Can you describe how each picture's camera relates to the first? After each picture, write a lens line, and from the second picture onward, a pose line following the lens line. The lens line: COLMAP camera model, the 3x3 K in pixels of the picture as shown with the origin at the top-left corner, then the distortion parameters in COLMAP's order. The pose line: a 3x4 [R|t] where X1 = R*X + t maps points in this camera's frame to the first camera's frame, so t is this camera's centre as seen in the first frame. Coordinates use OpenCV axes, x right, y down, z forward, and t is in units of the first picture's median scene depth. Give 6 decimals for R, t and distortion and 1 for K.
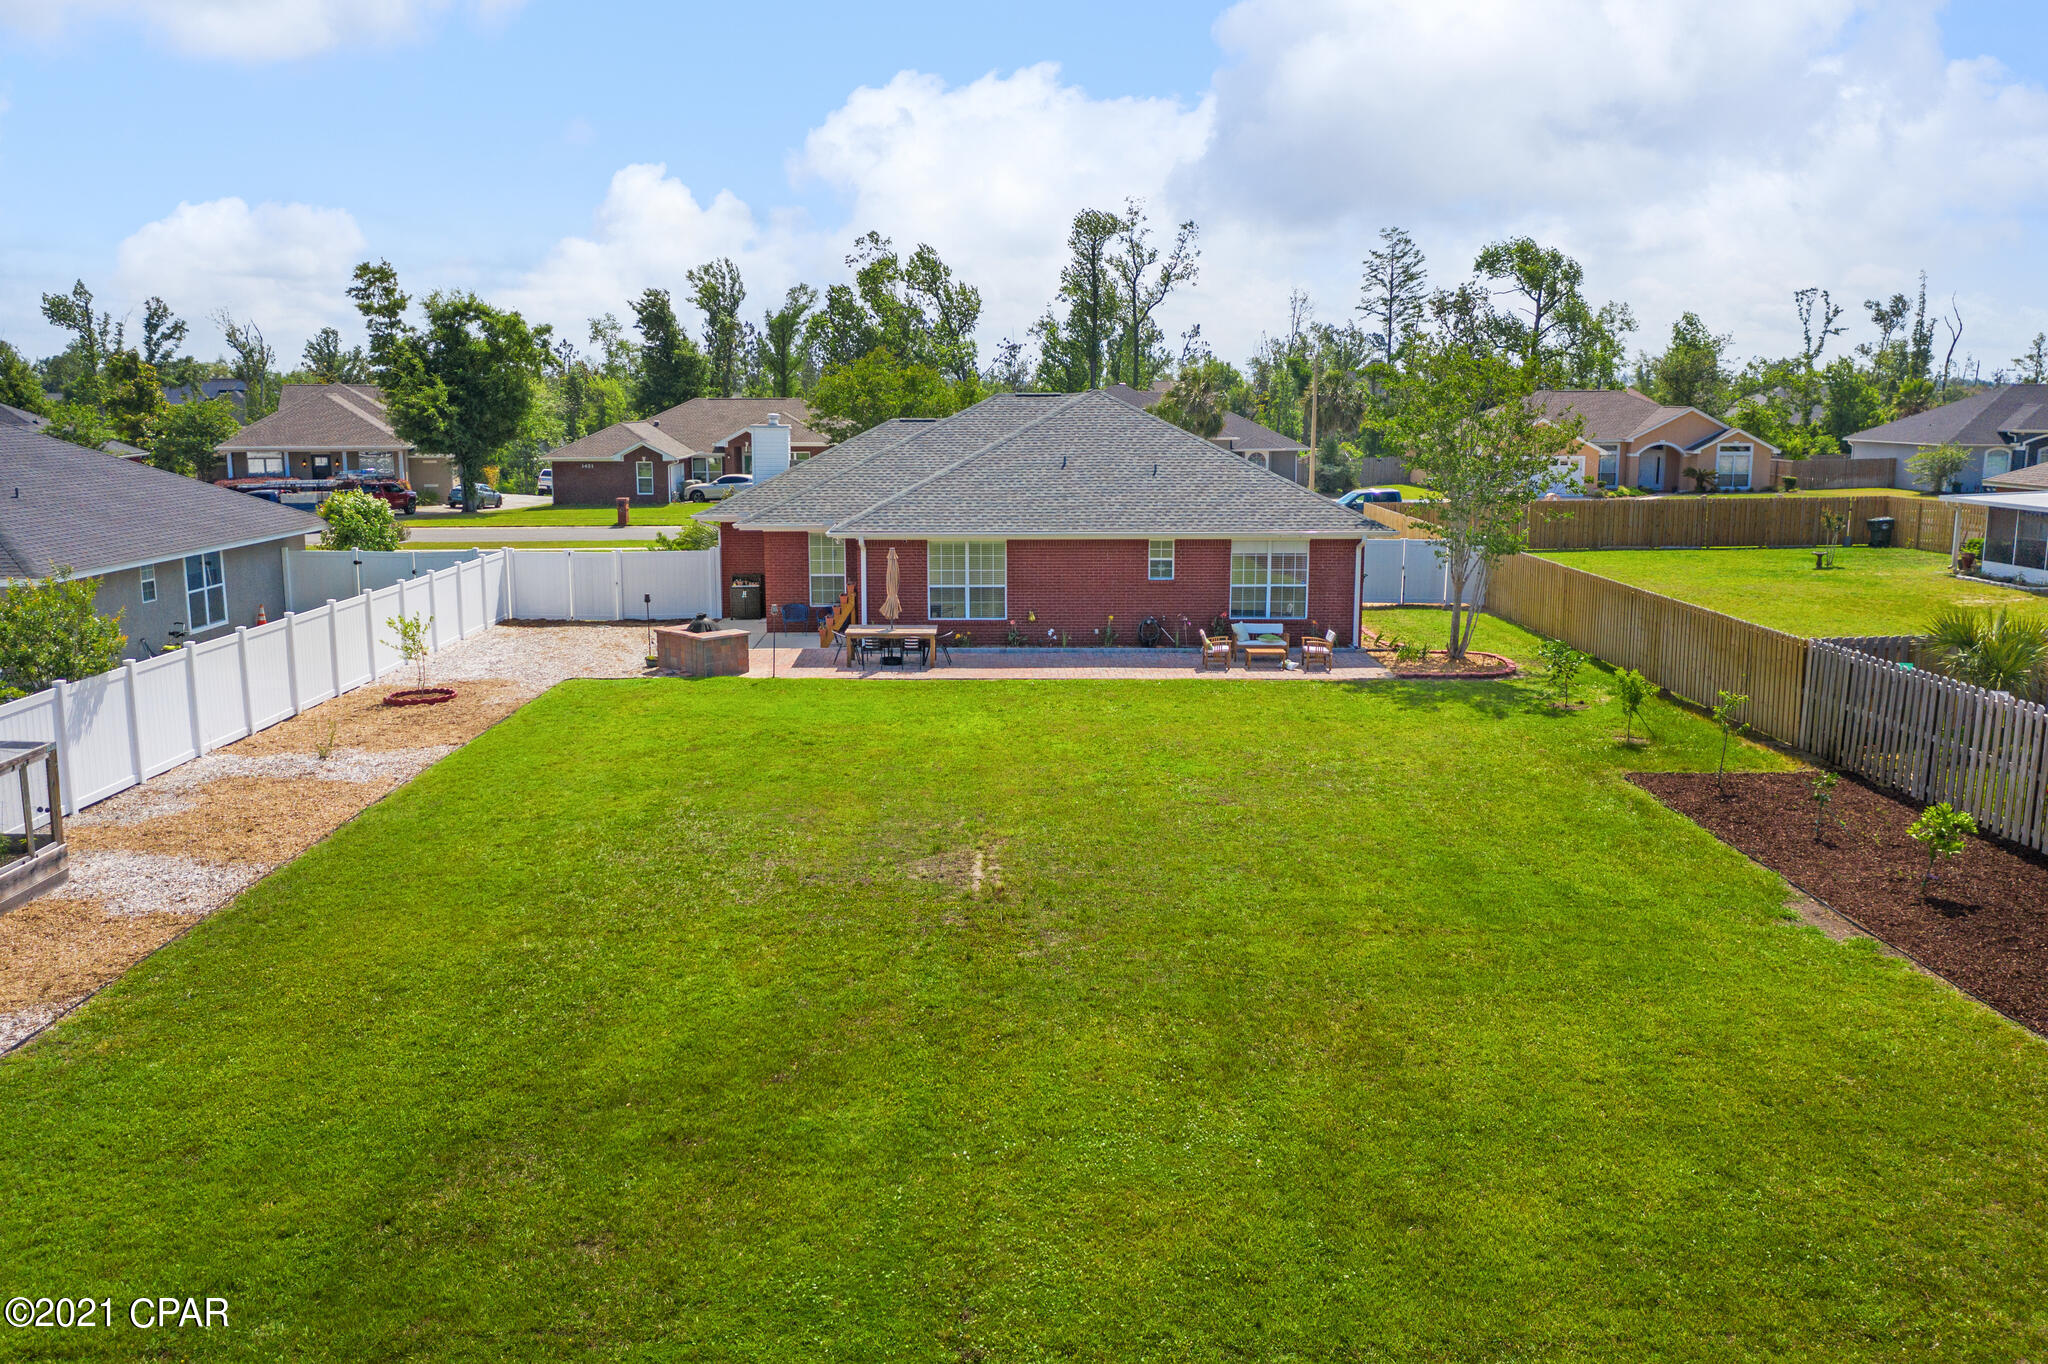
lens RADIAL K [[1615.8, 0, 1024.0], [0, 1615.8, 682.0], [0, 0, 1]] dist [-0.011127, 0.004624]
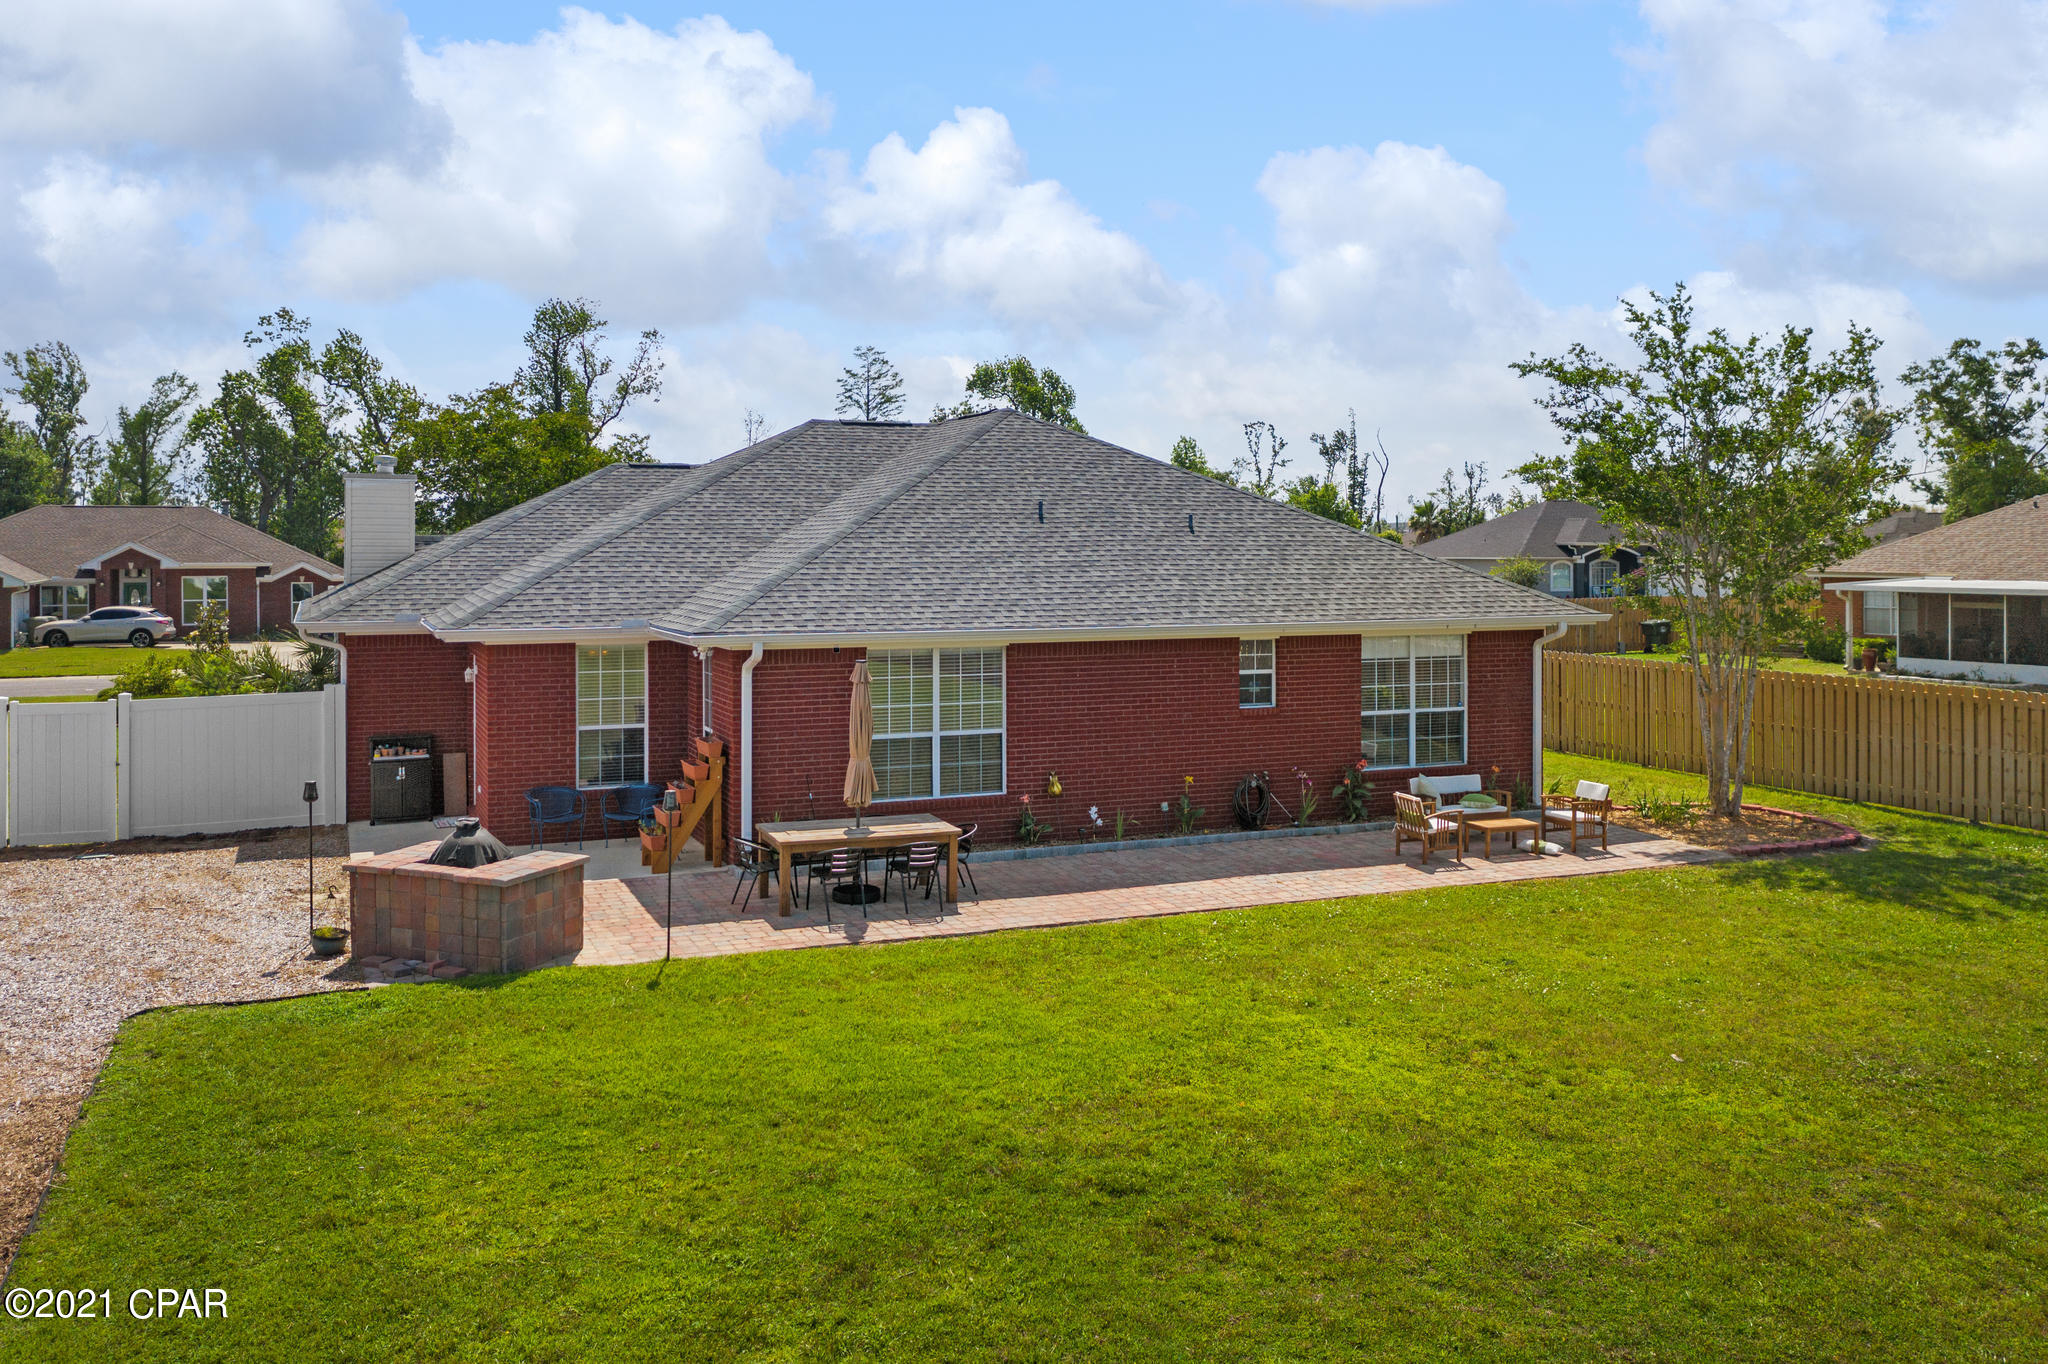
lens RADIAL K [[1653.4, 0, 1021.9], [0, 1653.4, 540.5], [0, 0, 1]] dist [0.006929, -0.040318]
pose [[0.926651, 0.000386, 0.375923, -0.146375], [0.066413, 0.984102, -0.164719, -0.021354], [-0.370010, 0.177603, 0.911894, 0.337900]]
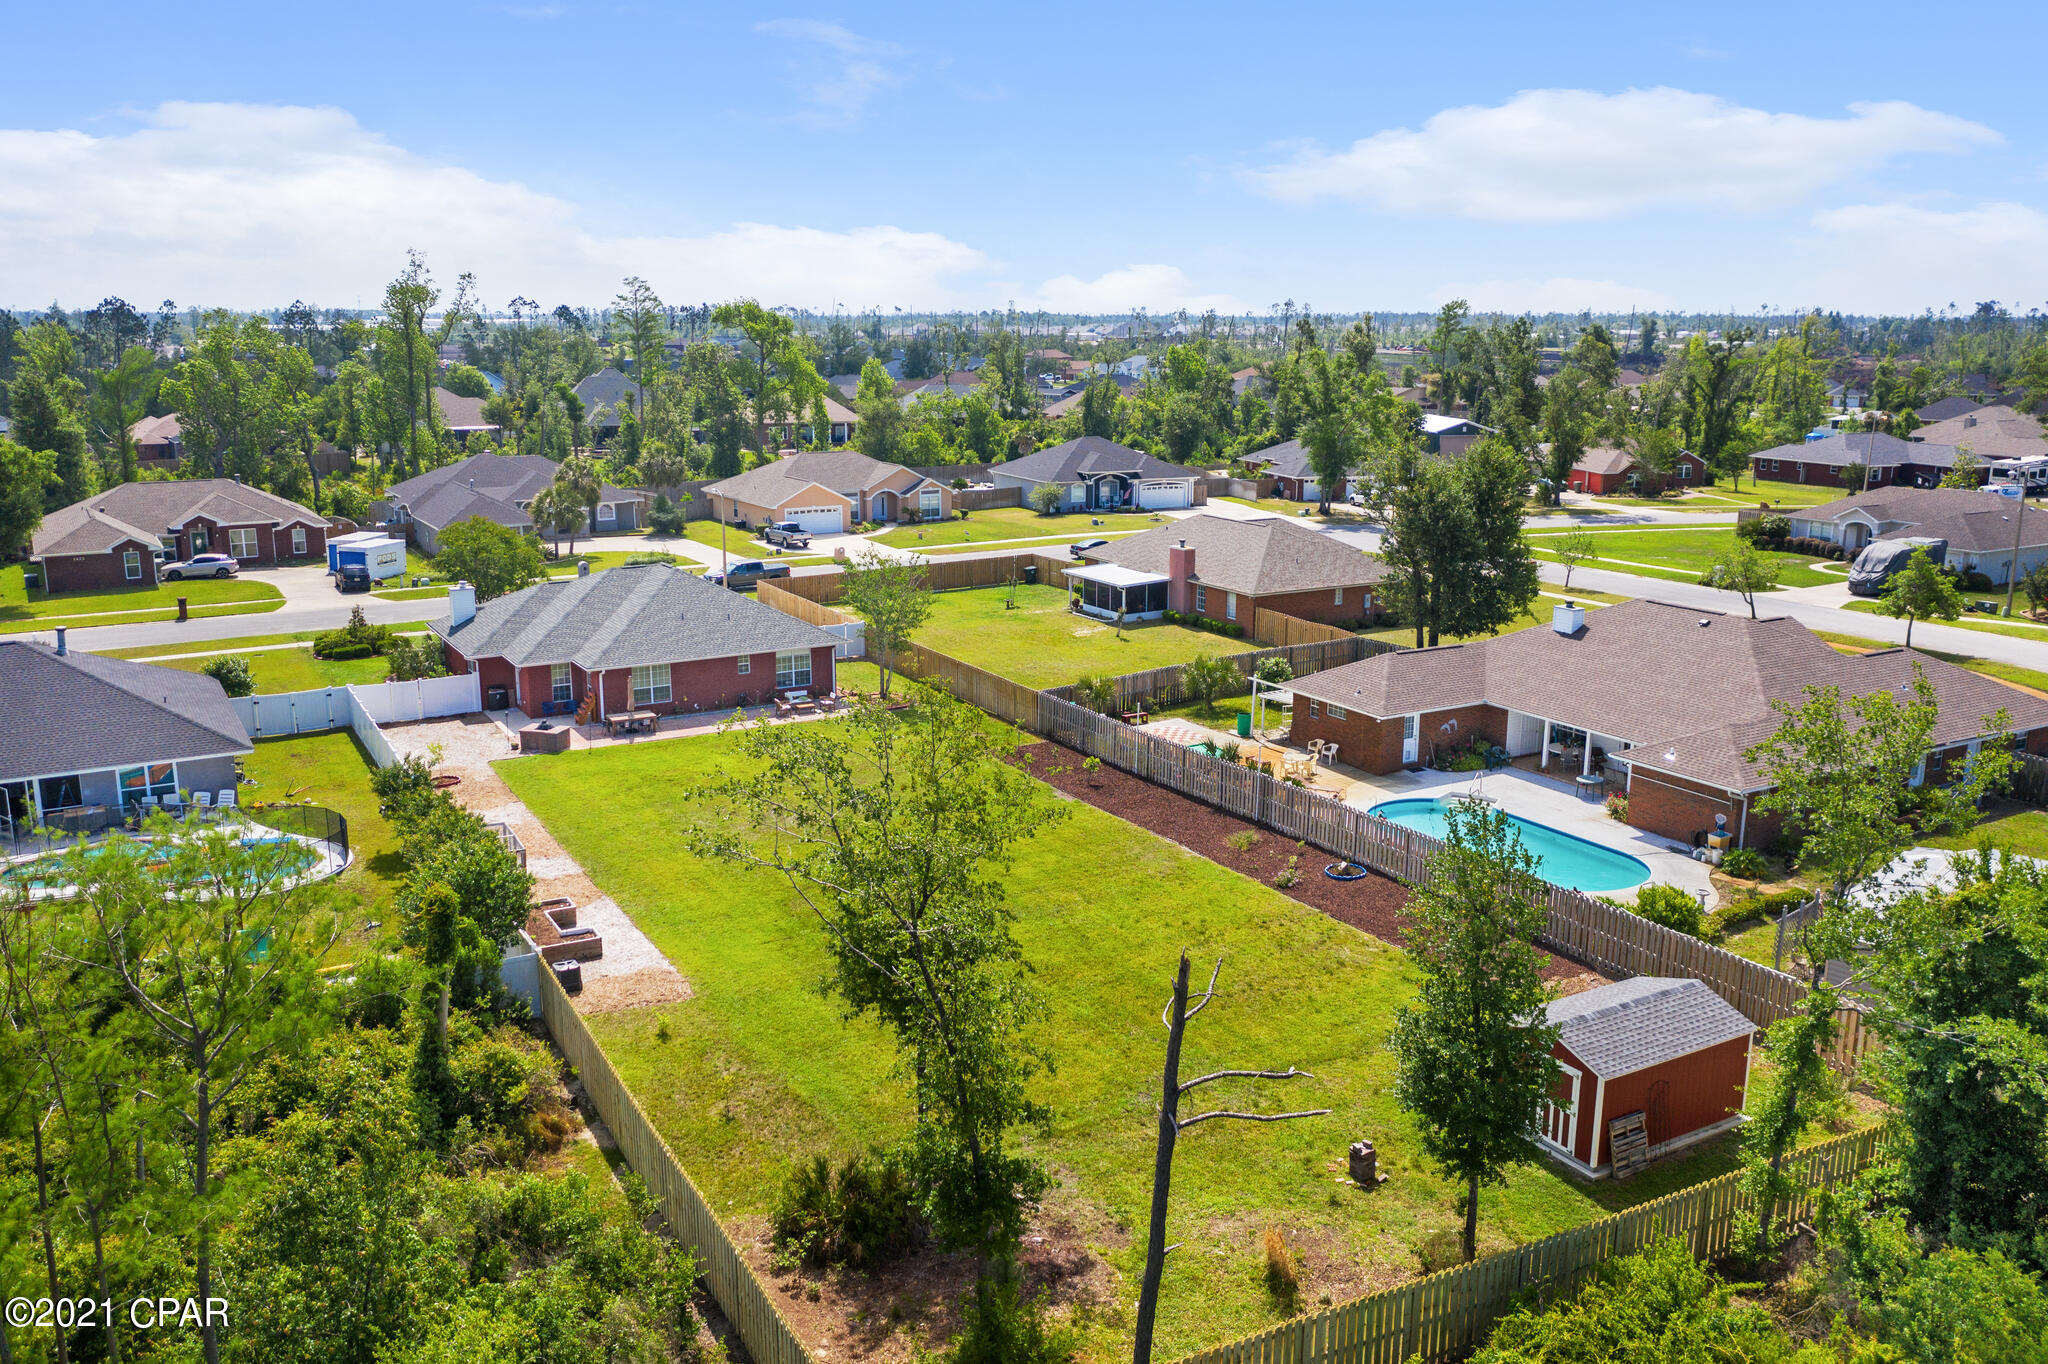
lens RADIAL K [[1615.8, 0, 1024.0], [0, 1615.8, 682.0], [0, 0, 1]] dist [-0.011127, 0.004624]
pose [[0.870163, -0.105596, 0.481318, -0.409711], [0.081745, 0.994169, 0.070325, -0.116112], [-0.485937, -0.021849, 0.873721, -0.662787]]
